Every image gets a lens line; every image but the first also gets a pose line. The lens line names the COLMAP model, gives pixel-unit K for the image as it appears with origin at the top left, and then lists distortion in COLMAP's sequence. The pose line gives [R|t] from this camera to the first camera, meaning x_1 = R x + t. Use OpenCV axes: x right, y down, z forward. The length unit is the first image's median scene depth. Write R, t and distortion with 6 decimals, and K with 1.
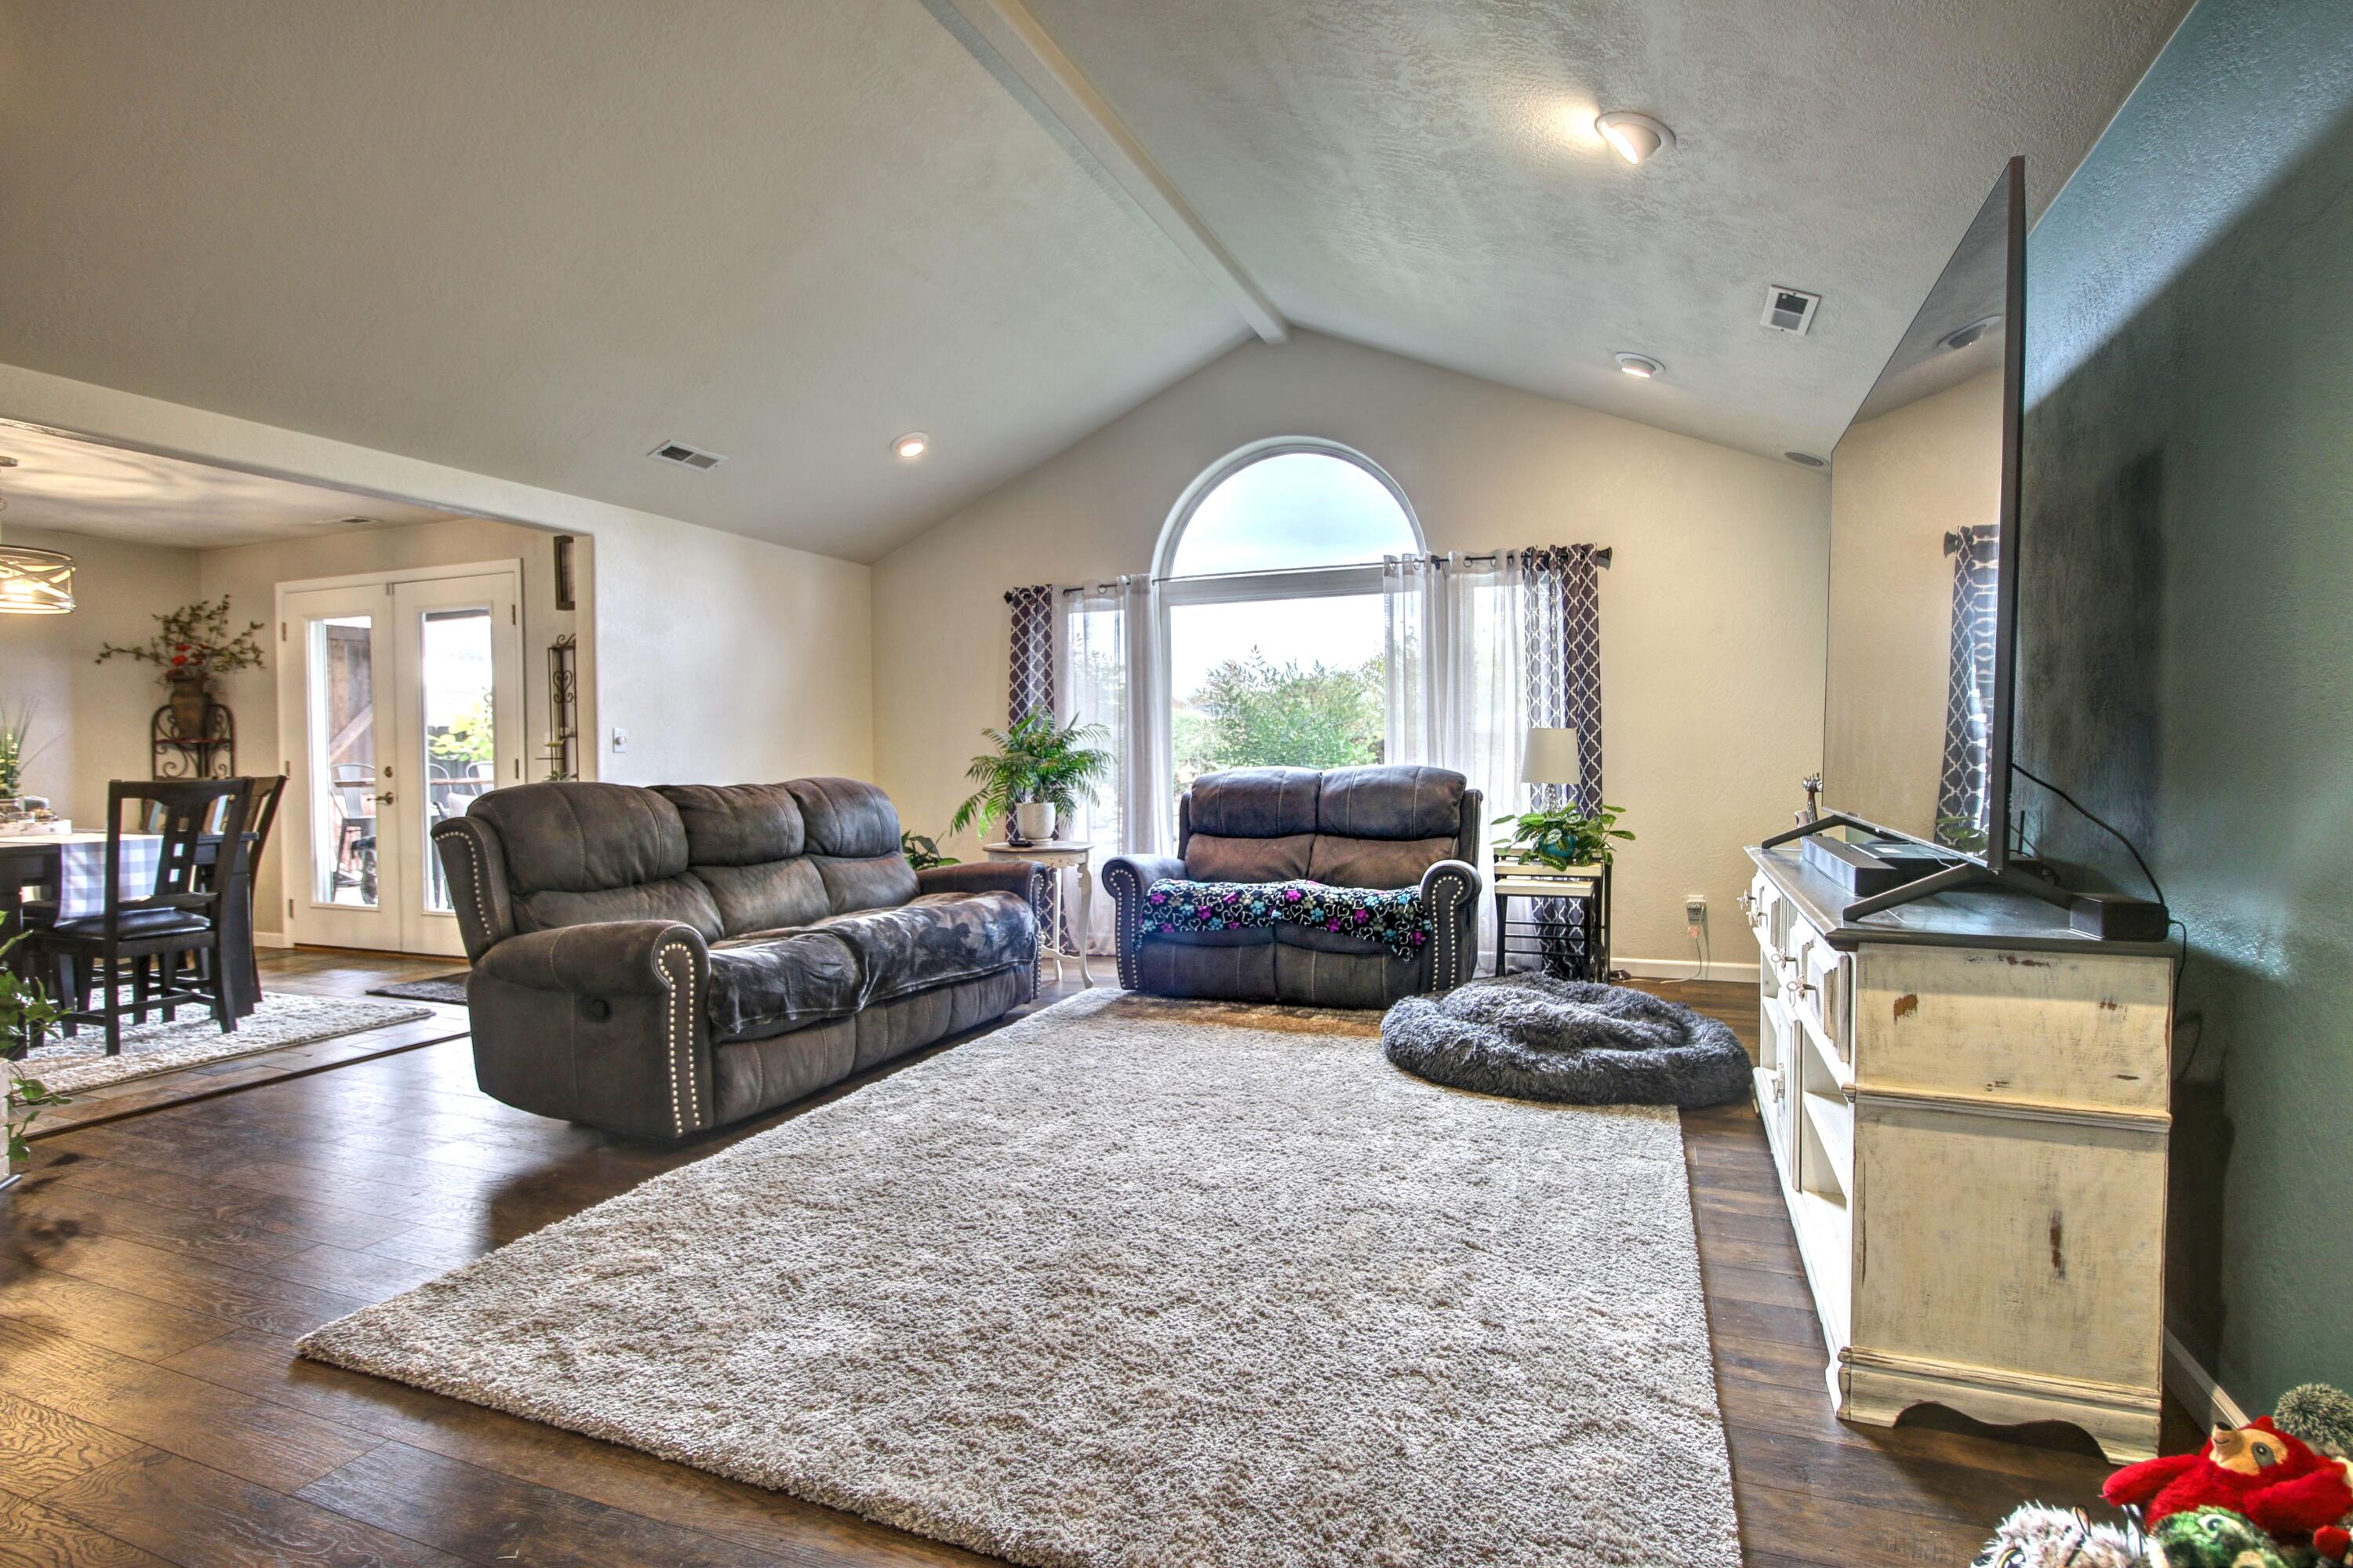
lens RADIAL K [[1186.5, 0, 1174.0], [0, 1186.5, 781.4], [0, 0, 1]] dist [-0.011045, -0.002370]
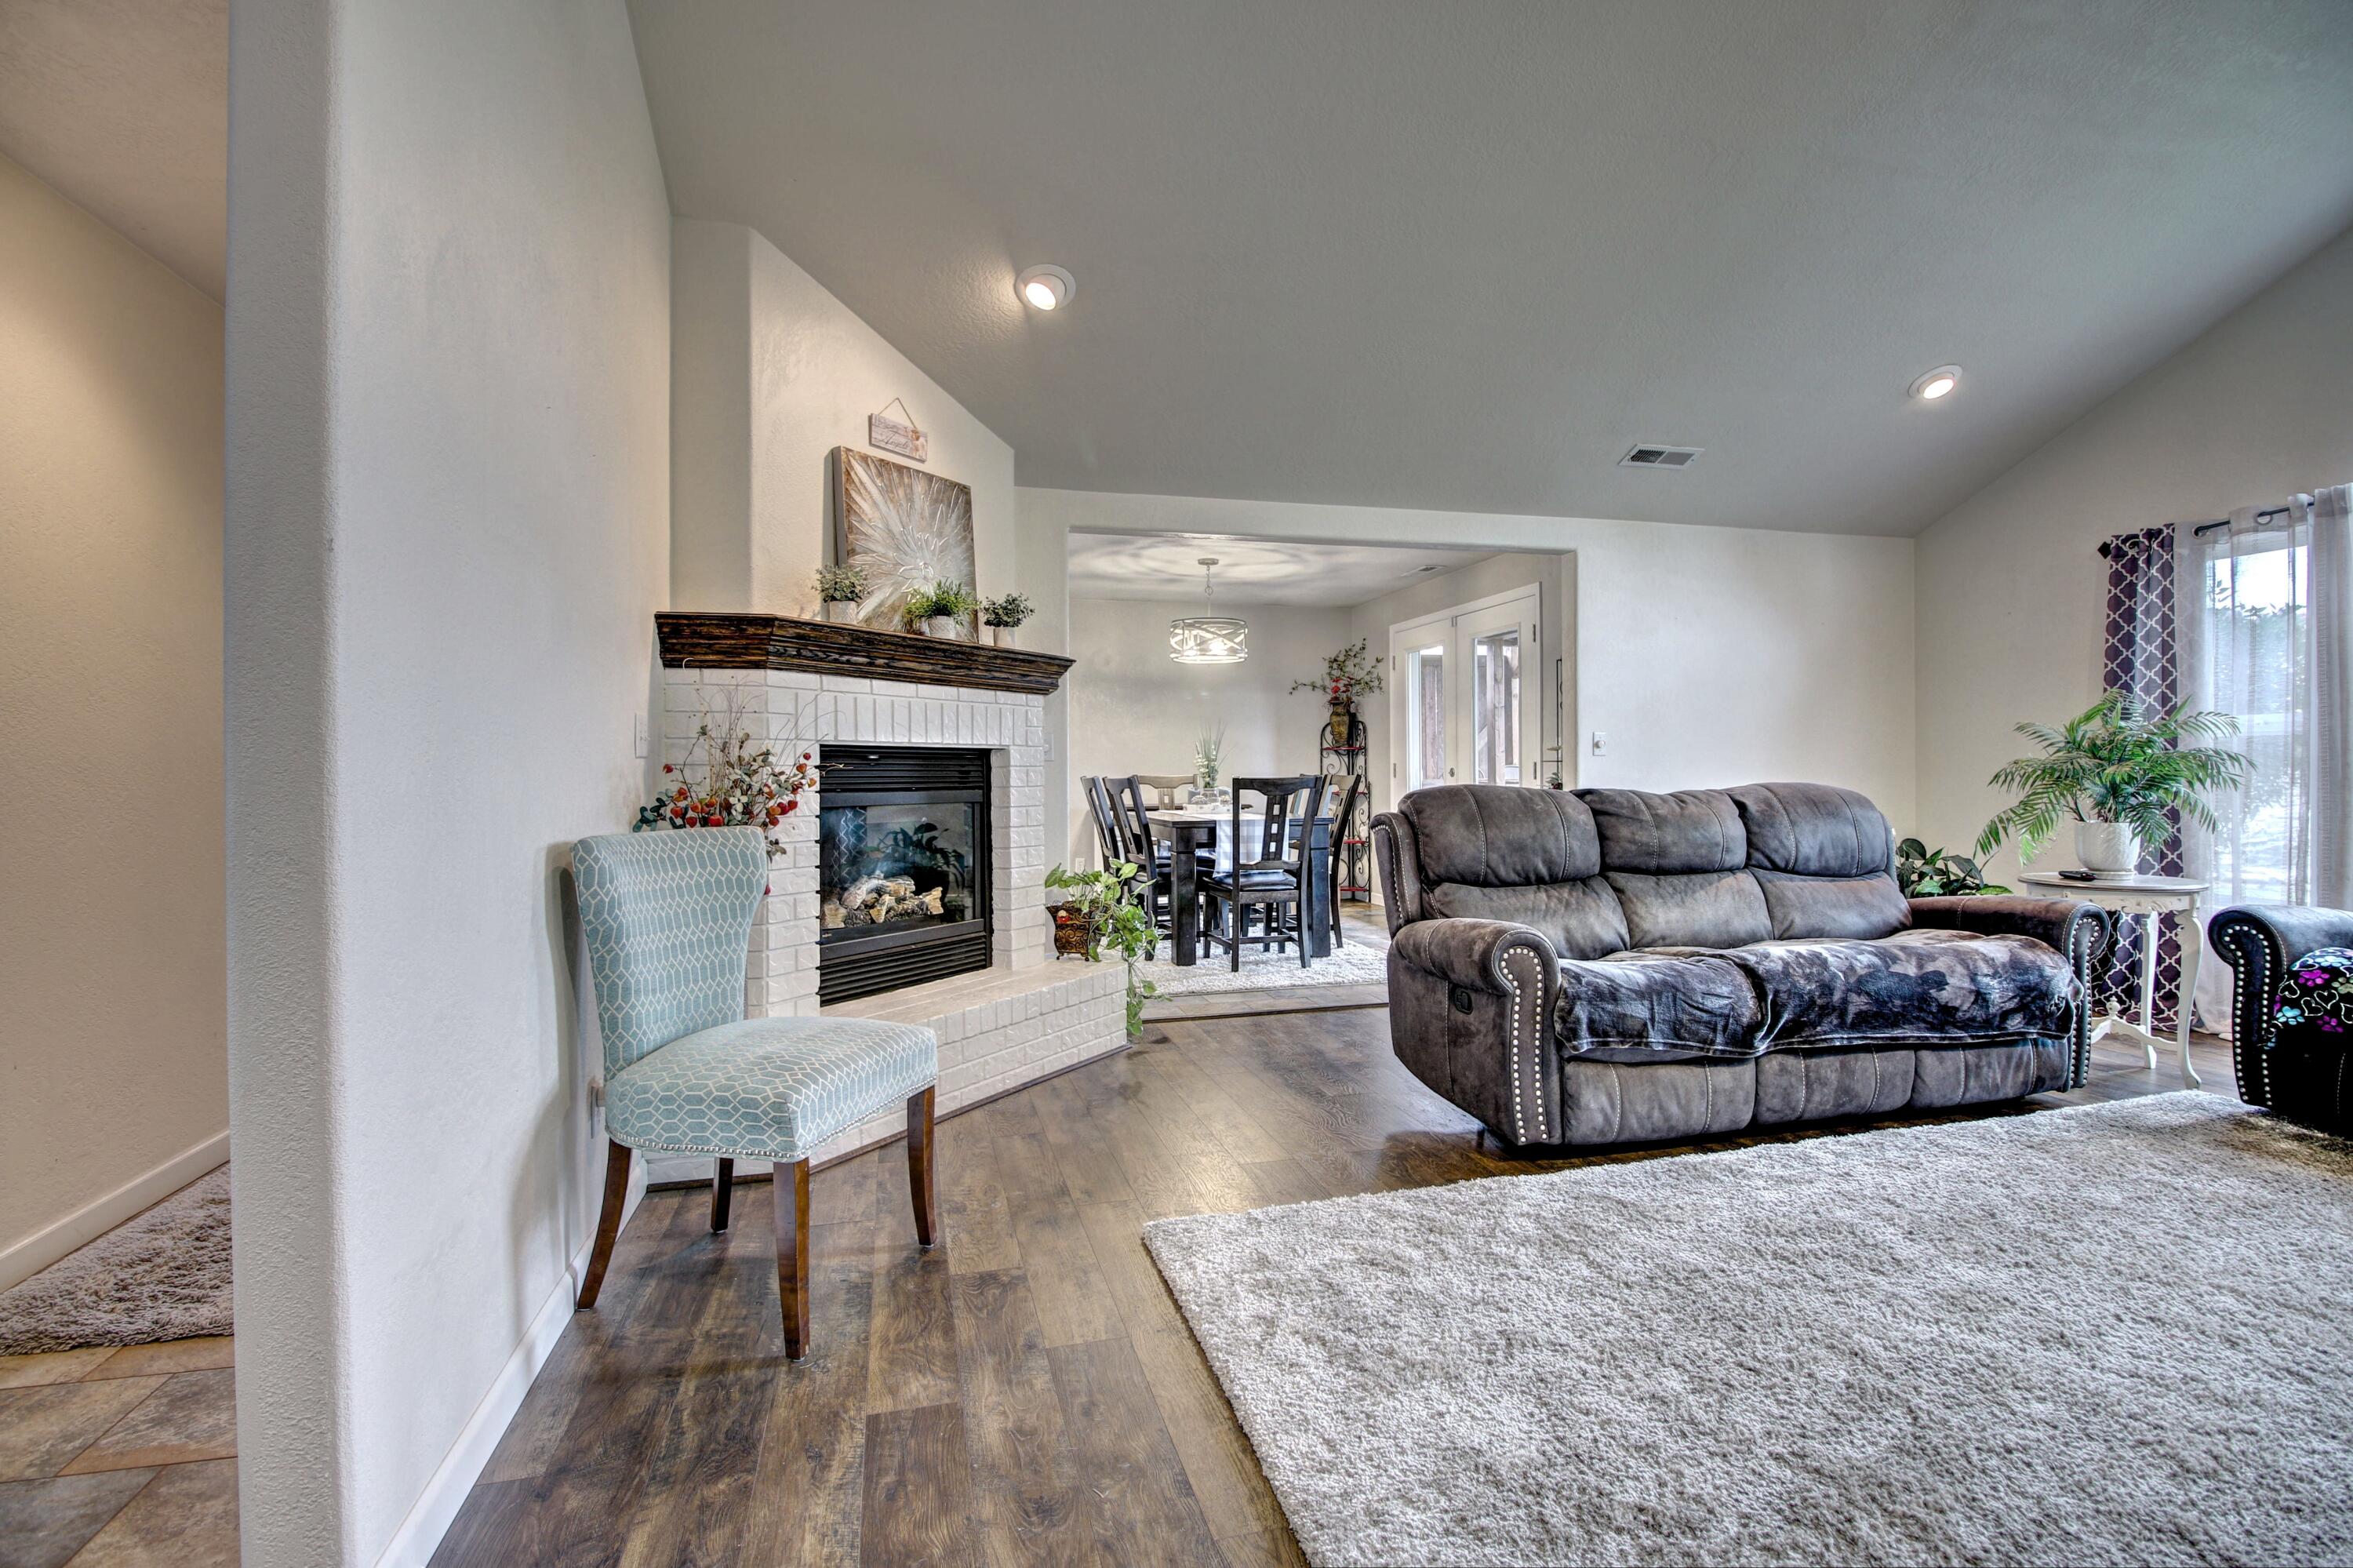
lens RADIAL K [[1088.4, 0, 1171.7], [0, 1088.4, 773.0], [0, 0, 1]] dist [-0.011285, -0.006093]
pose [[0.586093, 0.008750, -0.810197, 0.101823], [-0.015715, 0.999876, -0.000569, -0.003405], [0.810092, 0.013065, 0.586158, 0.164087]]
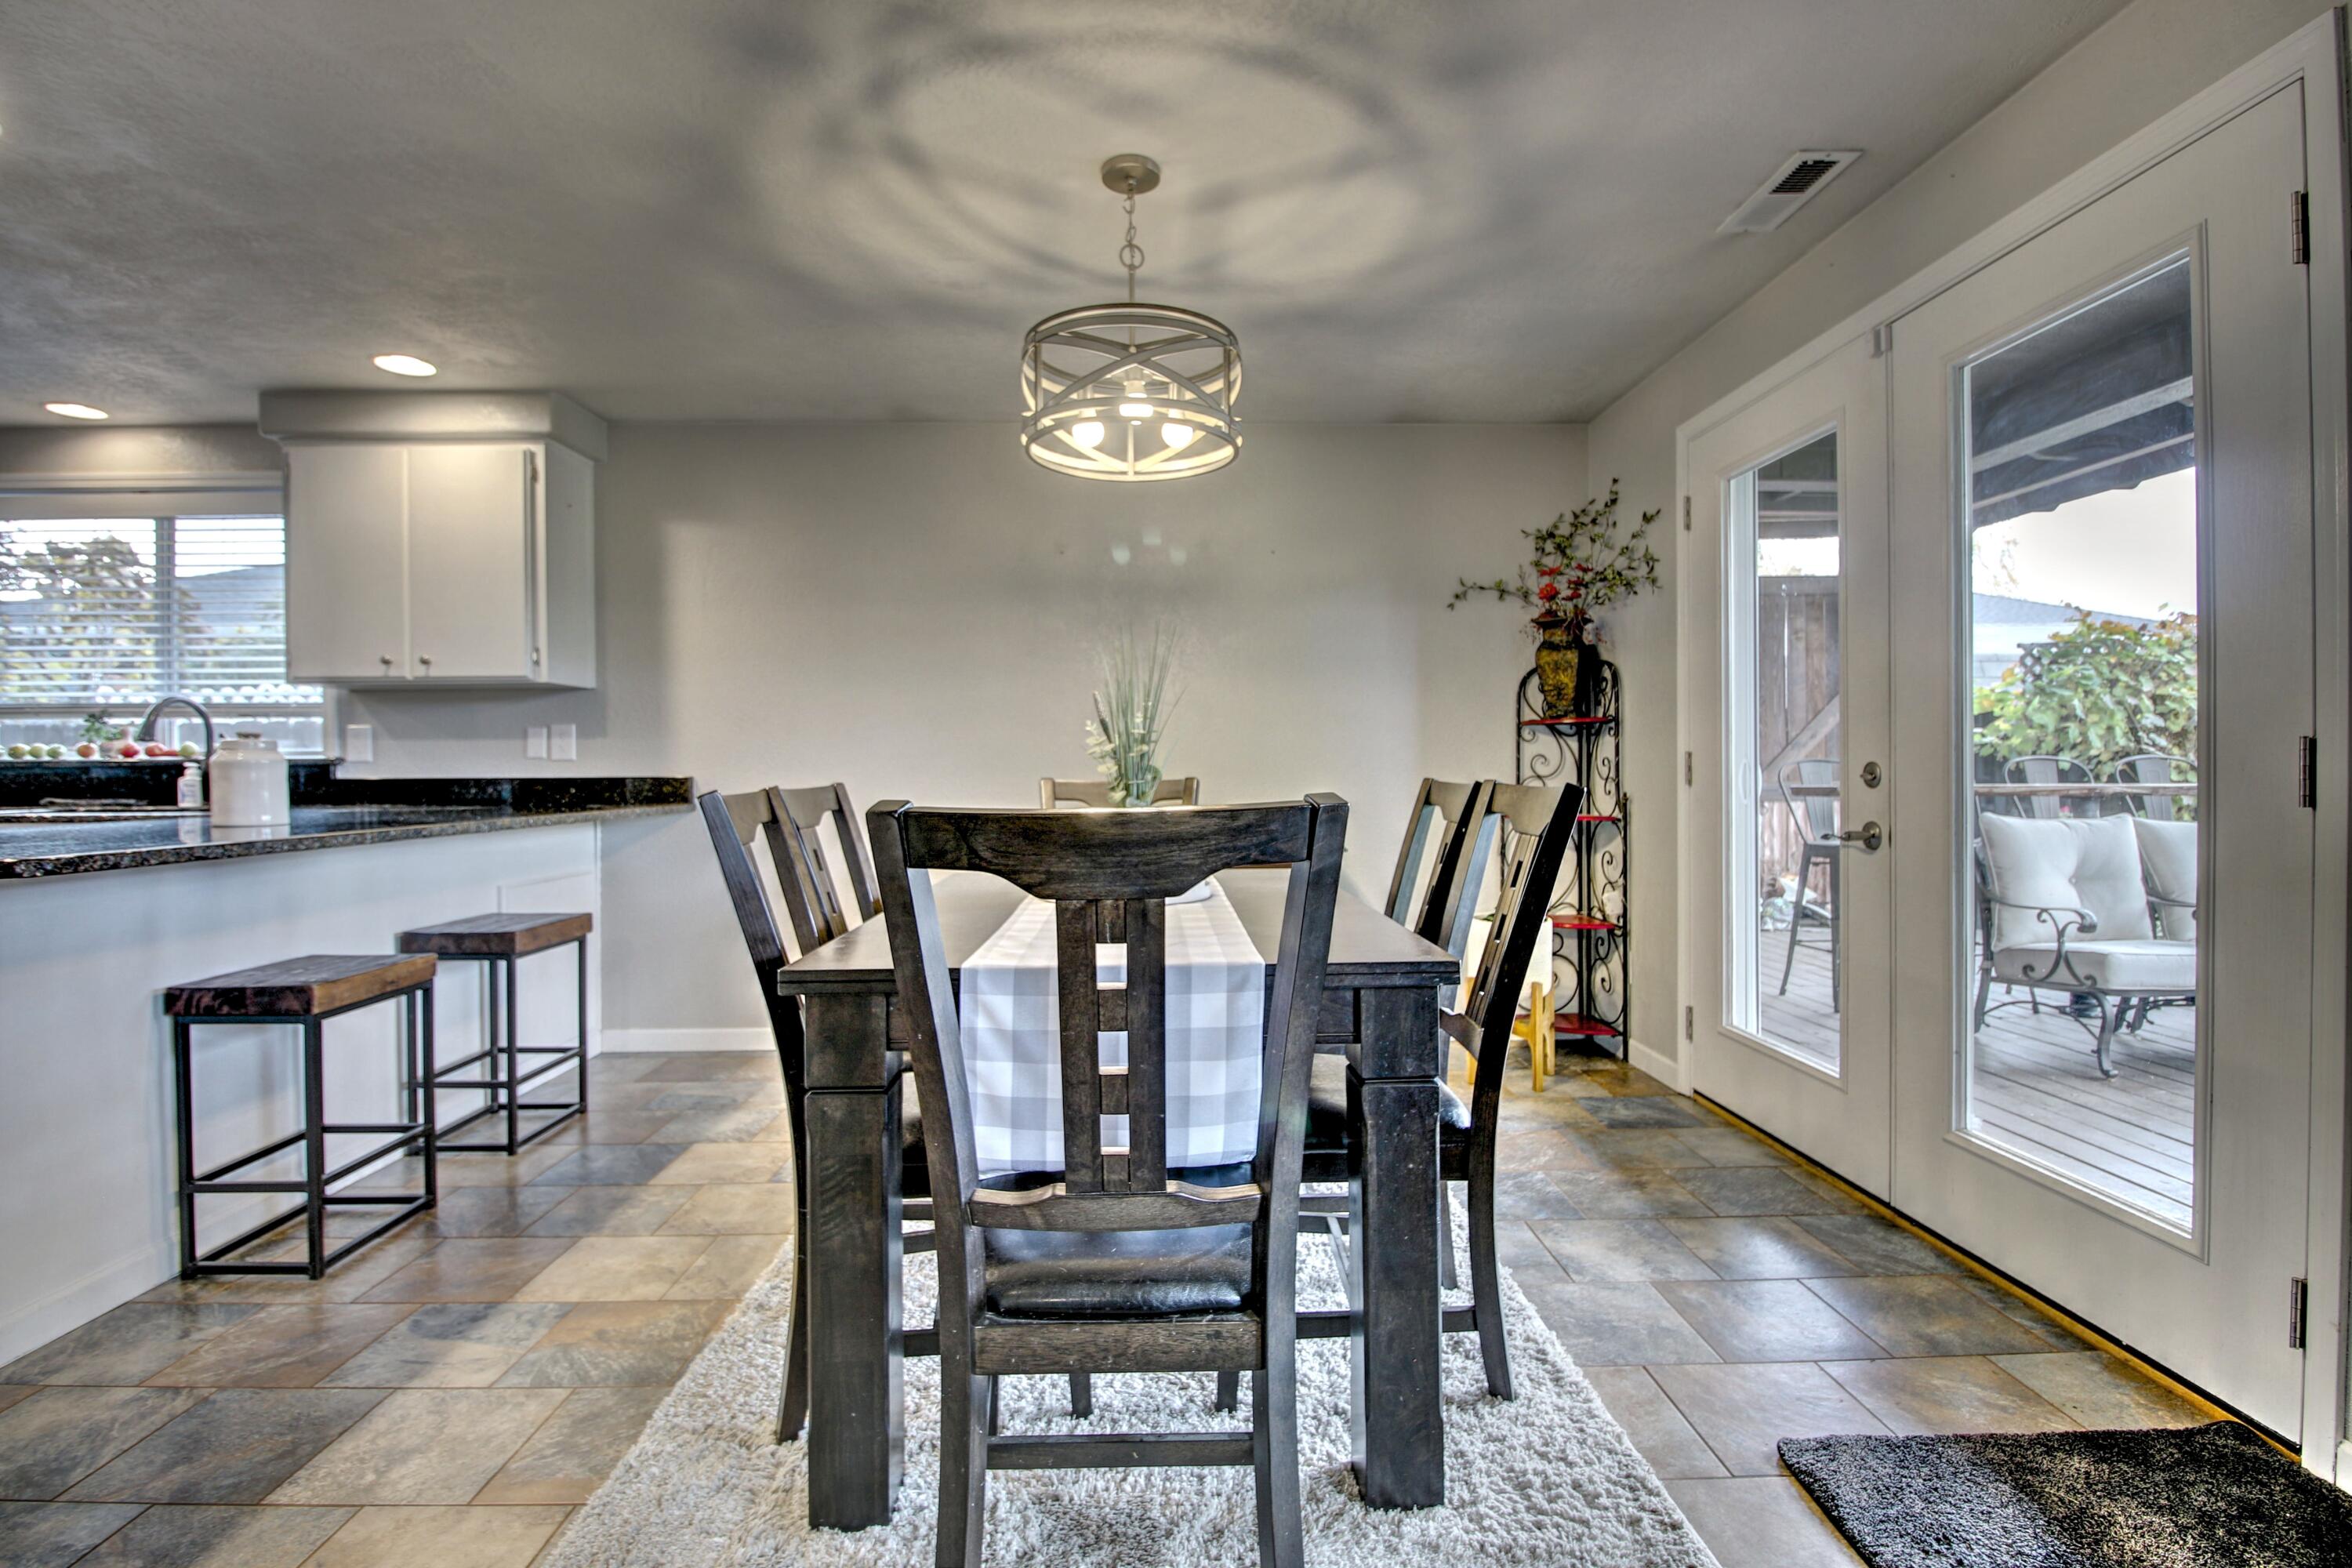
lens RADIAL K [[1087.9, 0, 1177.2], [0, 1087.9, 775.5], [0, 0, 1]] dist [-0.011285, -0.006093]
pose [[0.395382, 0.014824, -0.918397, -0.593988], [-0.016380, 0.999825, 0.009086, -0.010795], [0.918371, 0.011451, 0.395555, 0.899642]]
